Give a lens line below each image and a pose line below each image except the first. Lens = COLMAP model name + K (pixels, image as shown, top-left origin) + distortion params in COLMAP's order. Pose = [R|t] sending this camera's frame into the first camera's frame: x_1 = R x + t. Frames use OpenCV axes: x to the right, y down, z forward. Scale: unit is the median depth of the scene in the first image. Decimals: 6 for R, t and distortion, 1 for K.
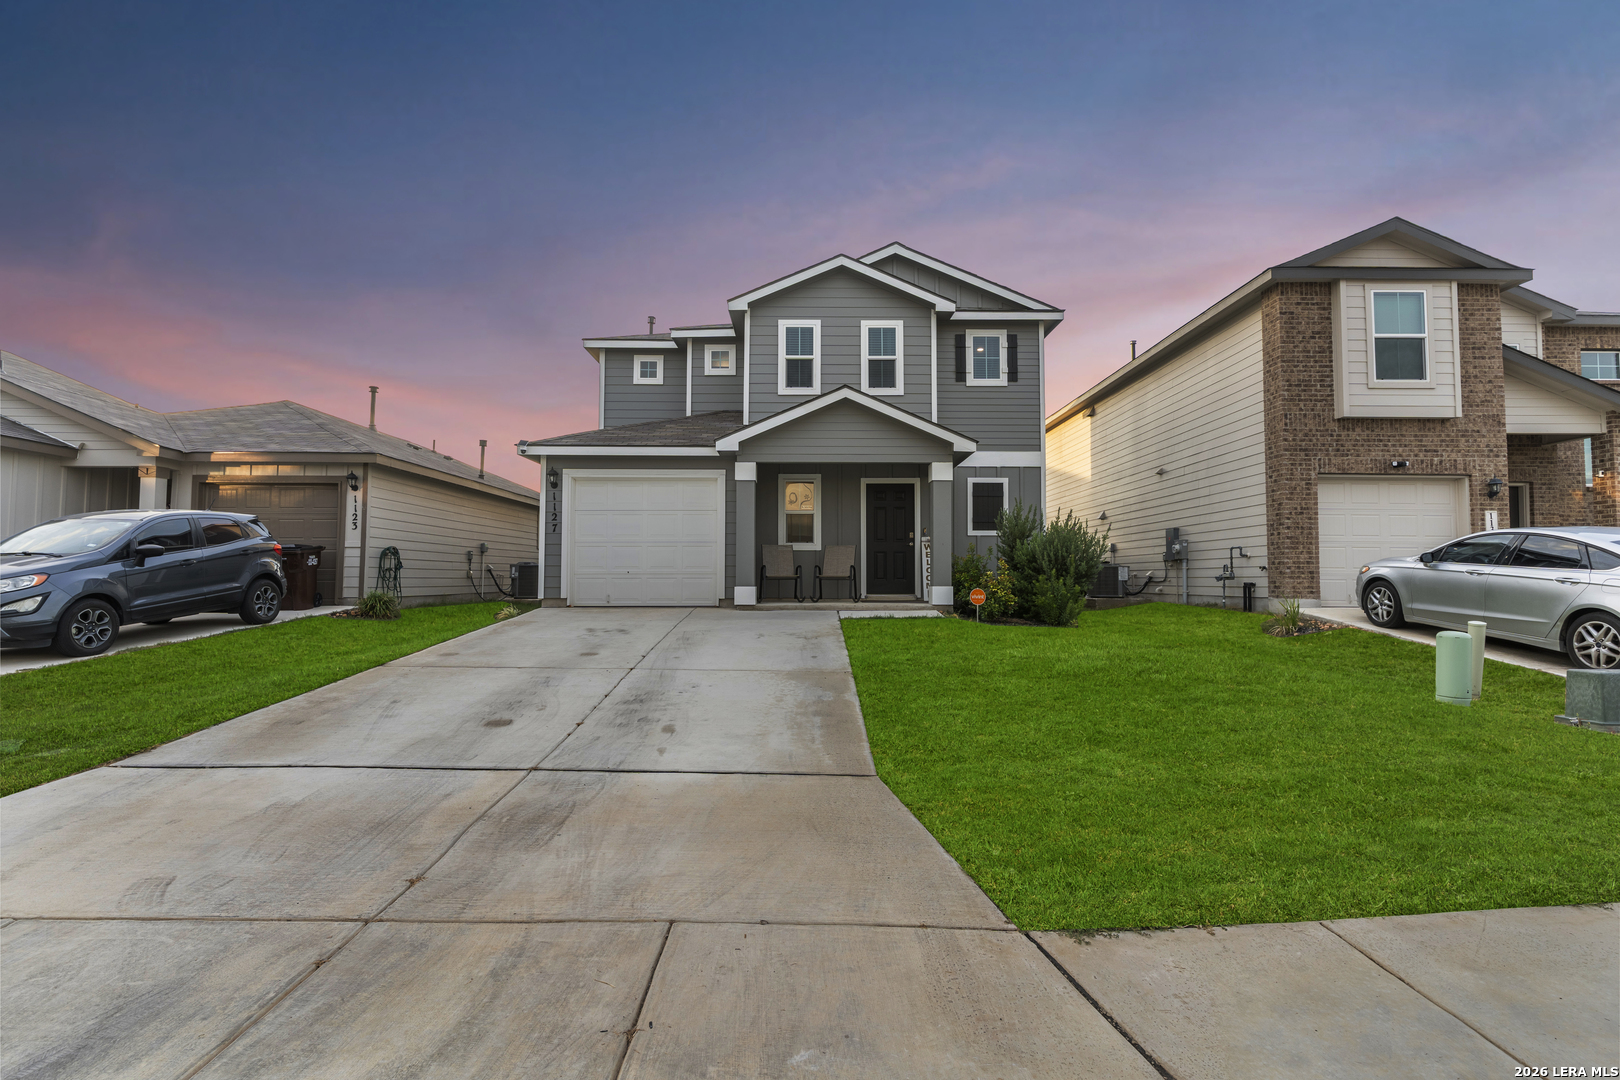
lens RADIAL K [[771.2, 0, 813.0], [0, 771.2, 541.0], [0, 0, 1]] dist [0.000318, 0.000722]
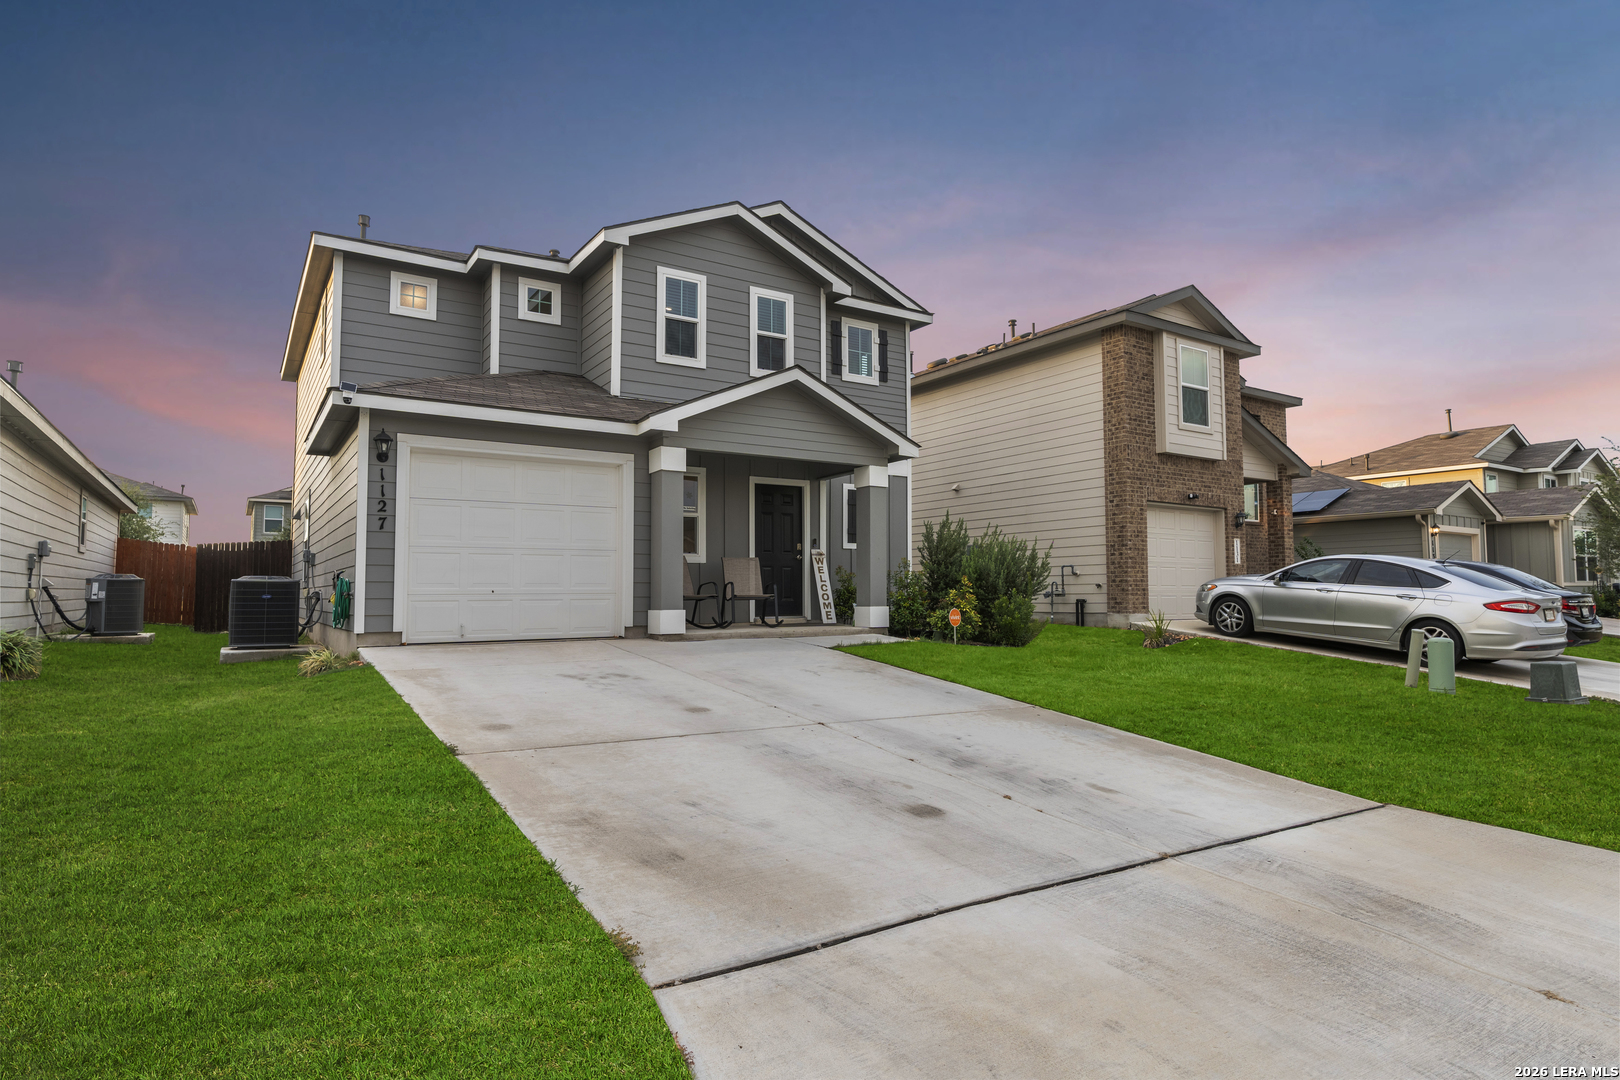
lens RADIAL K [[896.6, 0, 815.7], [0, 896.6, 542.4], [0, 0, 1]] dist [-0.004703, 0.004347]
pose [[0.837532, 0.026484, 0.545745, -0.426702], [-0.021652, 0.999649, -0.015282, 0.002714], [-0.545958, 0.000983, 0.837812, 0.167322]]
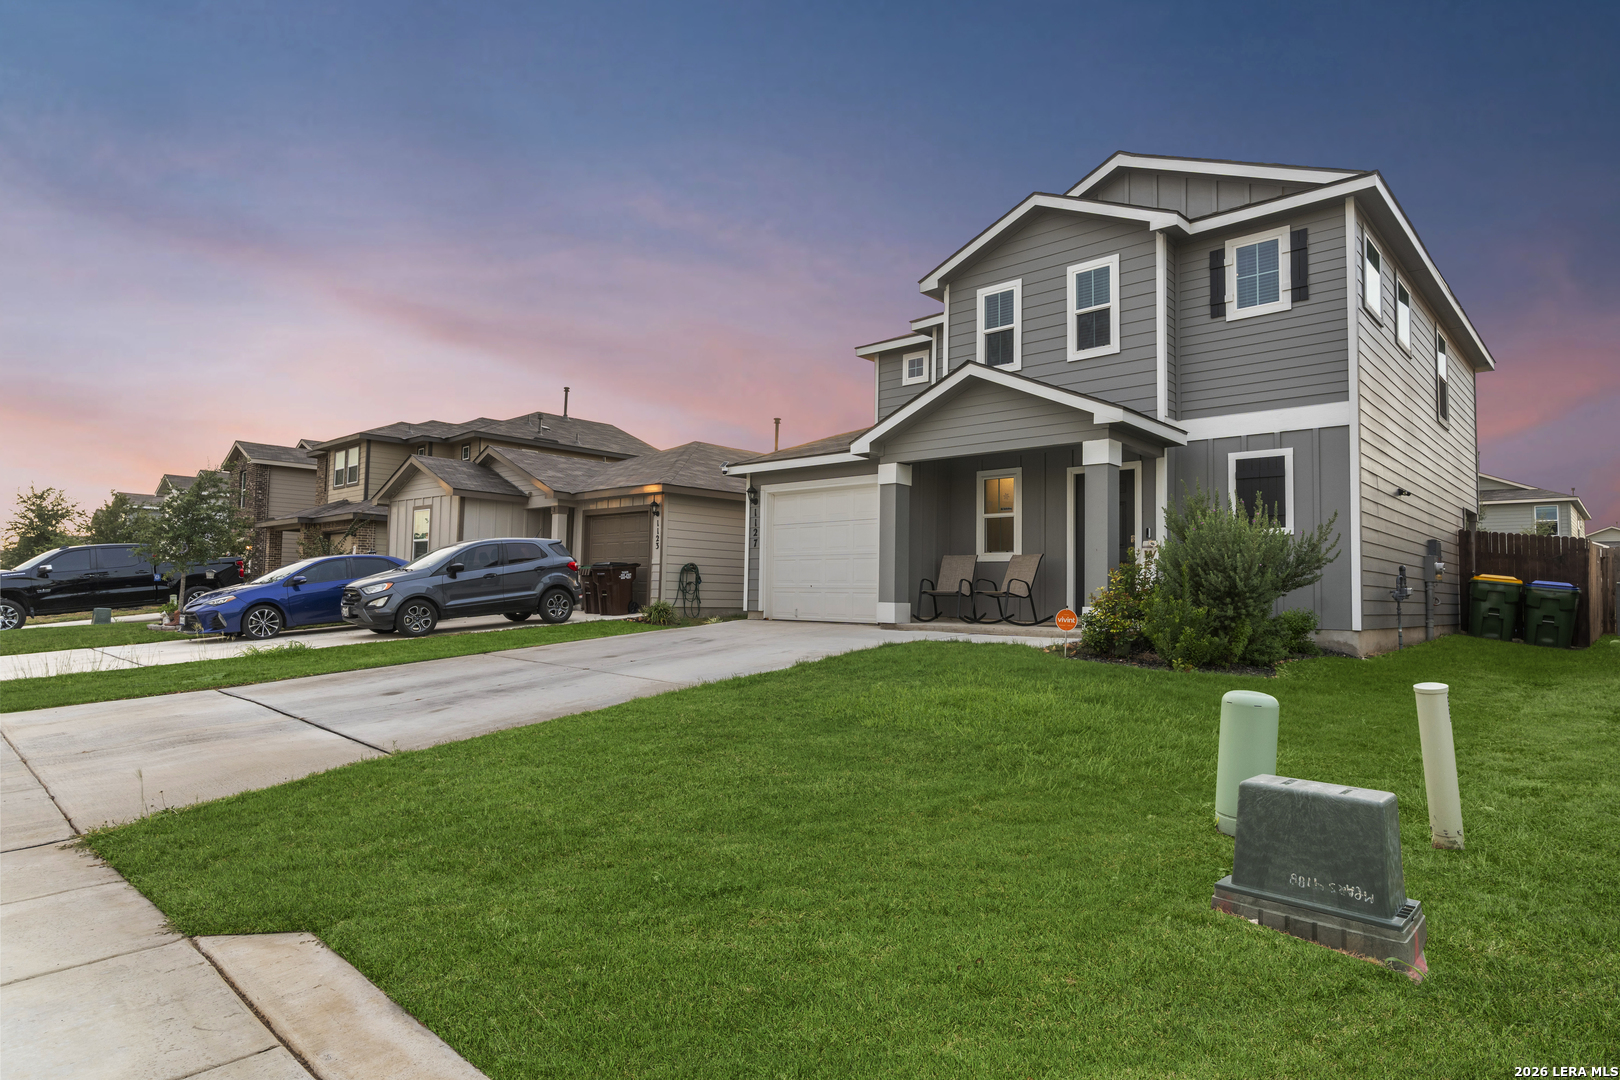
lens RADIAL K [[896.6, 0, 802.8], [0, 896.6, 541.2], [0, 0, 1]] dist [-0.004703, 0.004347]
pose [[0.719159, -0.029772, -0.694208, 0.530220], [0.017094, 0.999537, -0.025158, 0.011752], [0.694635, 0.006226, 0.719335, 0.172066]]
